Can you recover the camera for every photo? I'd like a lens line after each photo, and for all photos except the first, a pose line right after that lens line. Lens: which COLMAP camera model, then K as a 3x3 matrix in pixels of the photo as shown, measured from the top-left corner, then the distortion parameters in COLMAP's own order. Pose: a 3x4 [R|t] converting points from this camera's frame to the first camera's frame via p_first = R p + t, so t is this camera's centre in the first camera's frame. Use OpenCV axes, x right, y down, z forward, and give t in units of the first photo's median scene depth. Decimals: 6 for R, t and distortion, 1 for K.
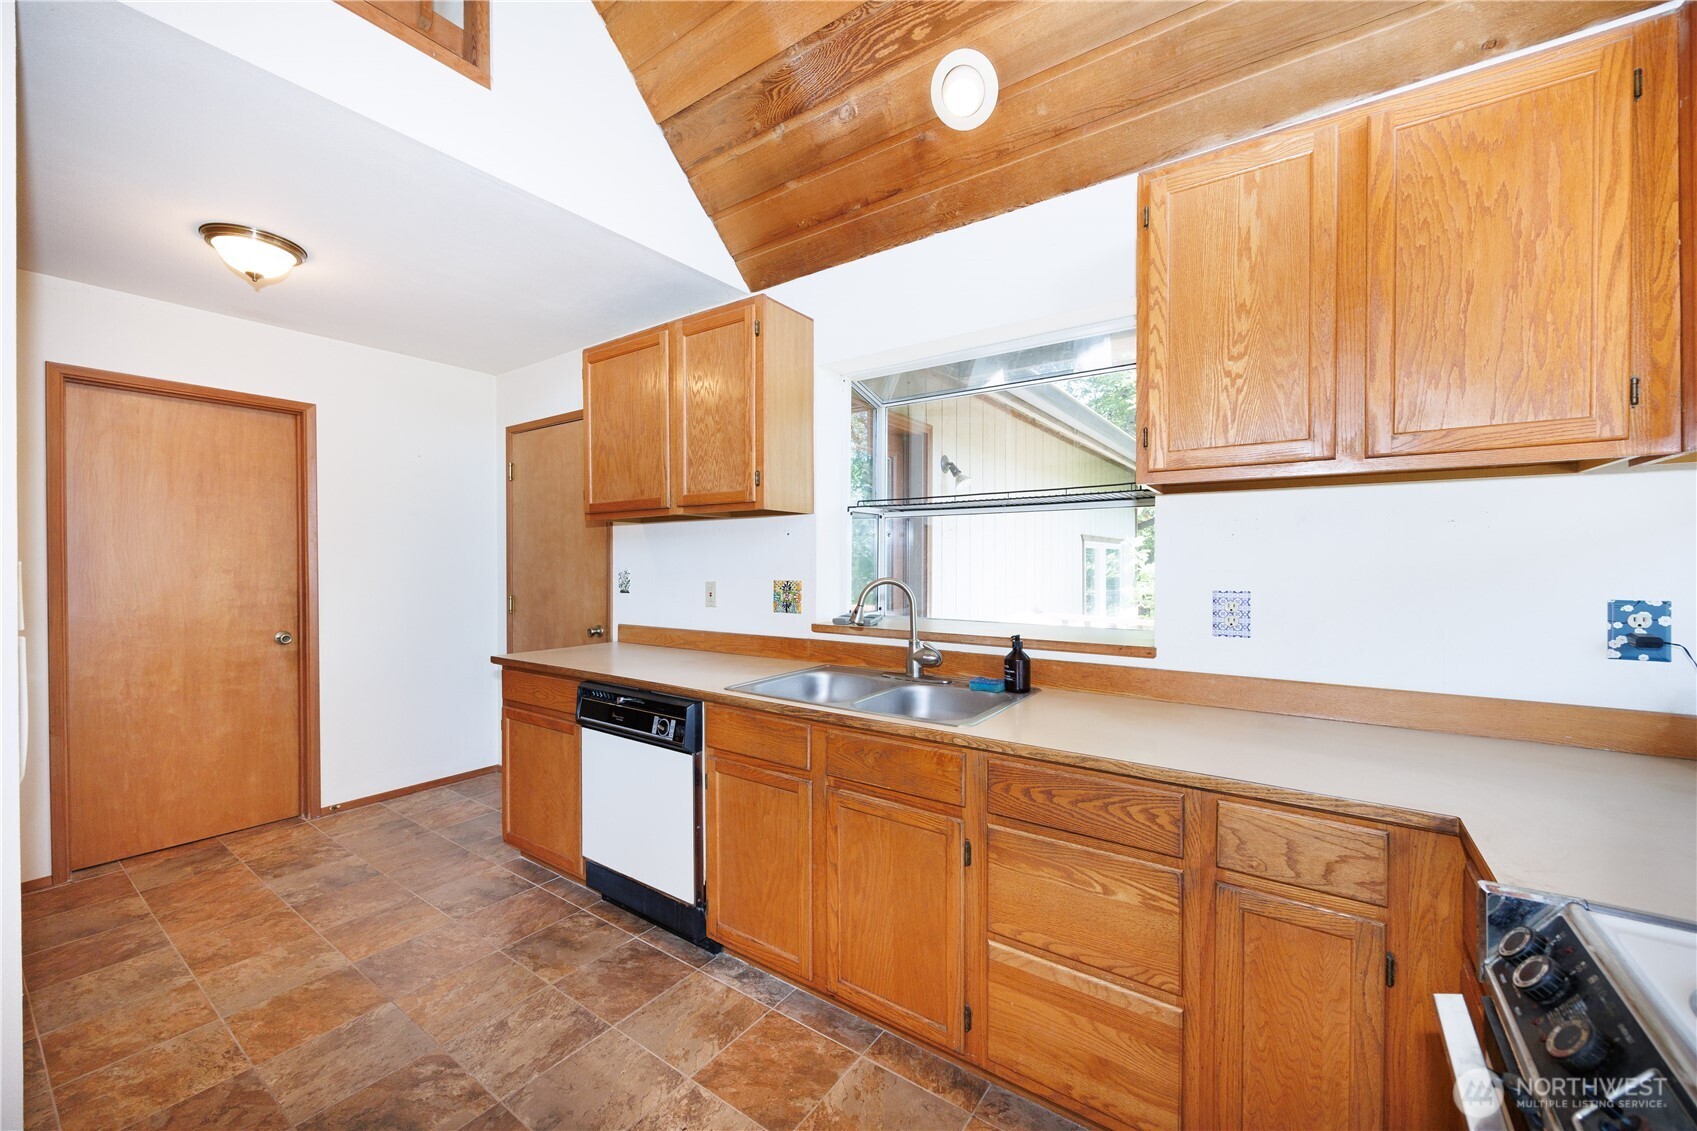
lens RADIAL K [[645.3, 0, 843.5], [0, 645.3, 569.2], [0, 0, 1]] dist [-0.000603, -0.000528]
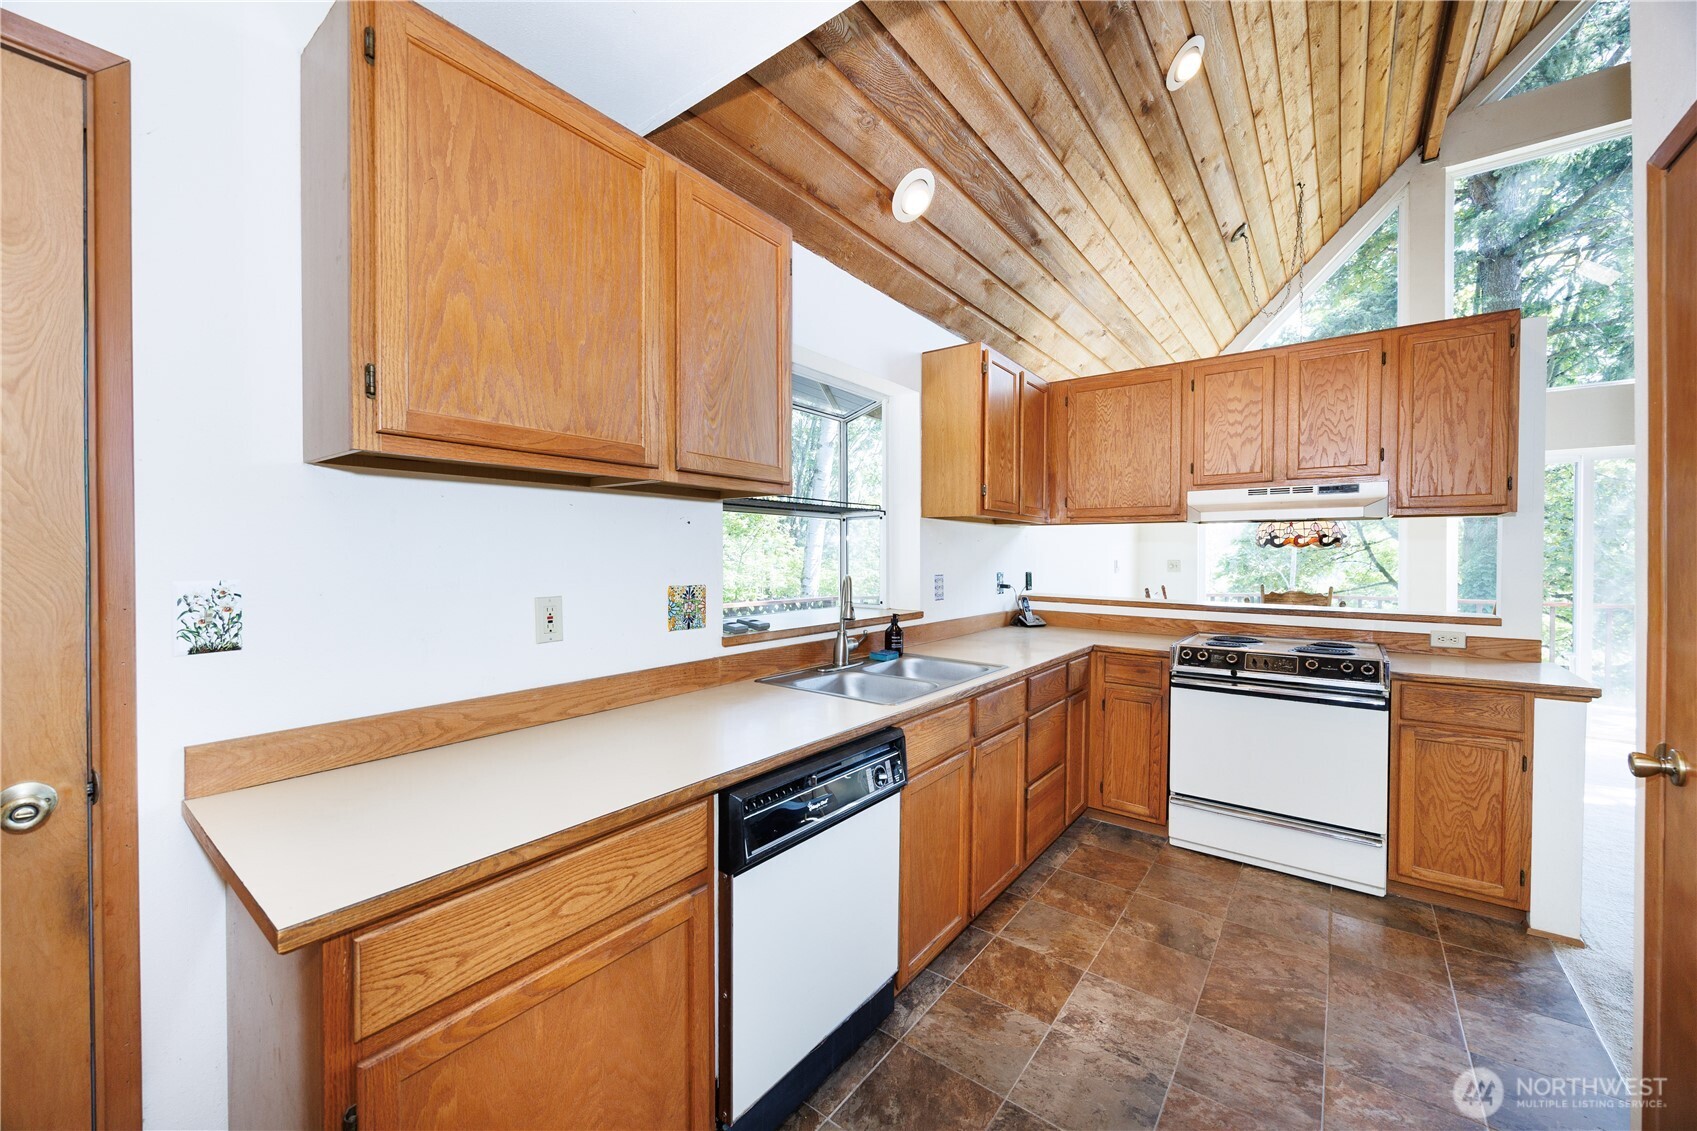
lens RADIAL K [[648.7, 0, 868.3], [0, 648.7, 562.7], [0, 0, 1]] dist [0.000040, 0.000058]
pose [[0.030697, -0.012788, 0.999447, -1.019572], [0.012631, 0.999843, 0.012405, -0.018427], [-0.999449, 0.012243, 0.030854, 0.957971]]
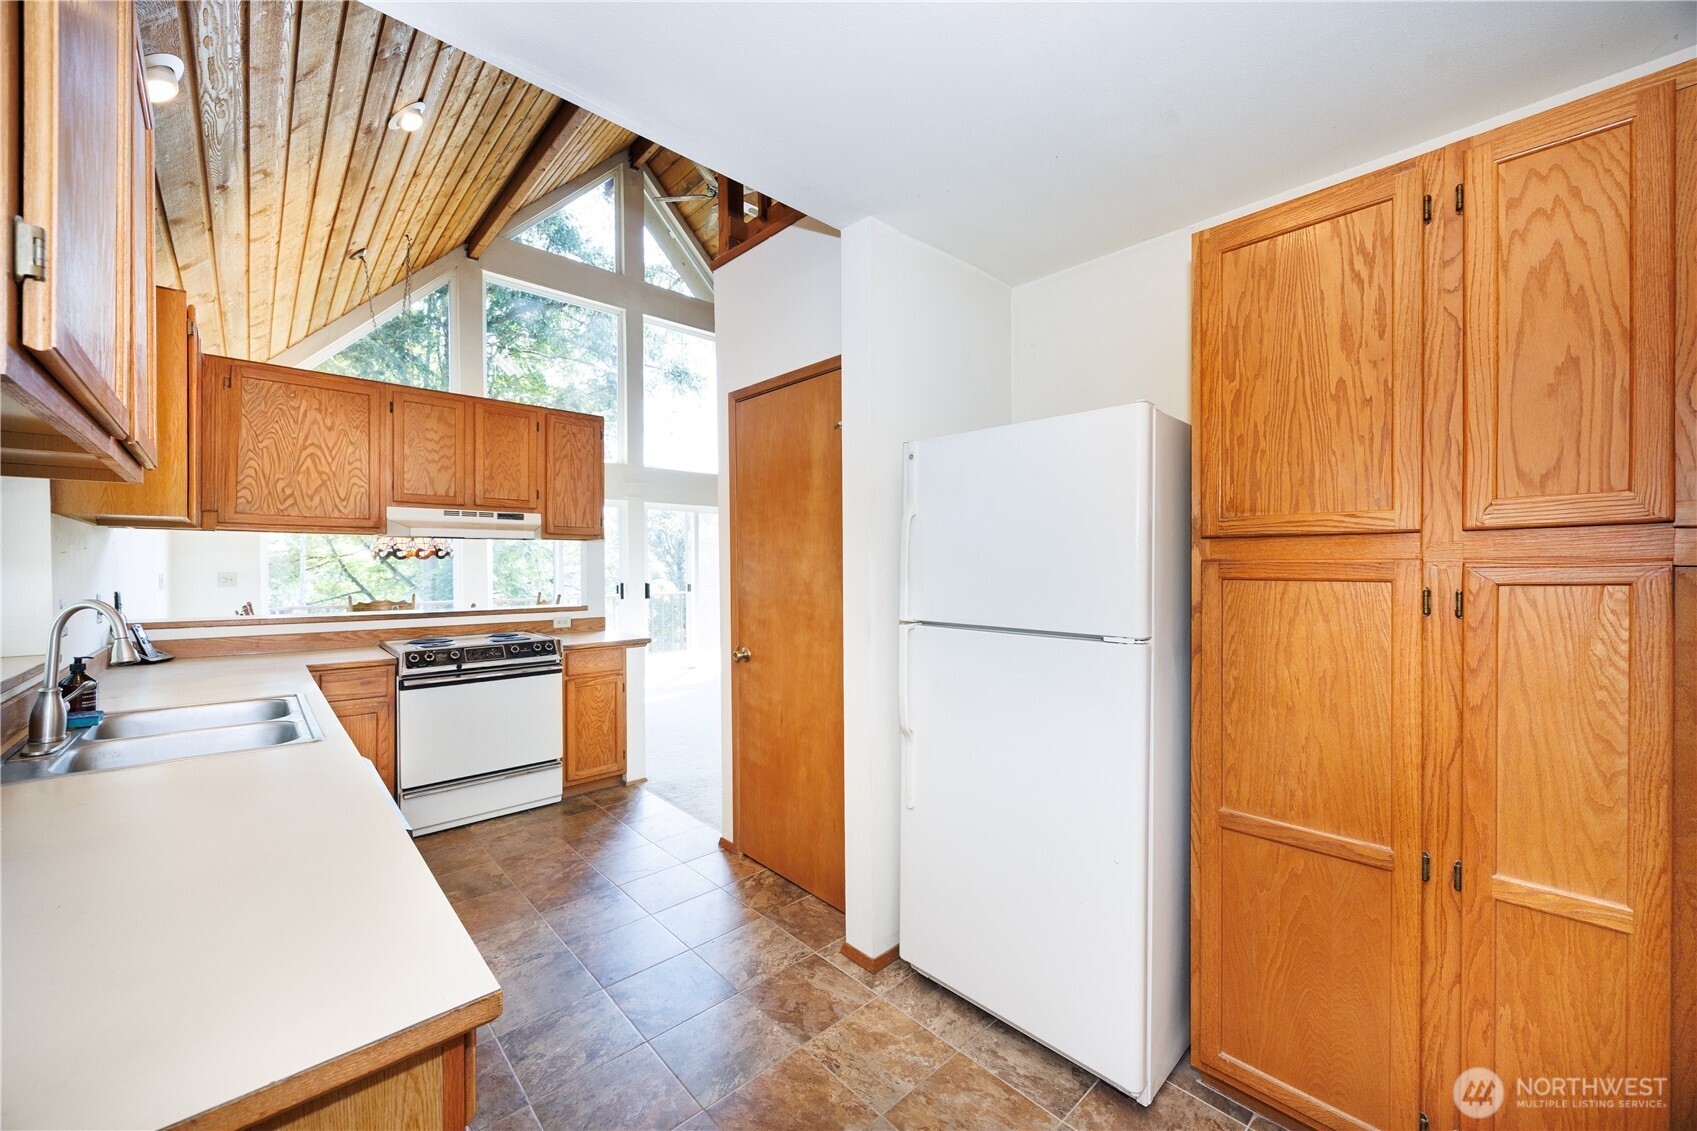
lens RADIAL K [[645.3, 0, 843.5], [0, 645.3, 569.2], [0, 0, 1]] dist [-0.000603, -0.000528]
pose [[-0.977584, 0.001208, 0.210543, -0.916522], [0.005850, 0.999753, 0.021427, -0.029374], [-0.210465, 0.022179, -0.977350, 1.535371]]
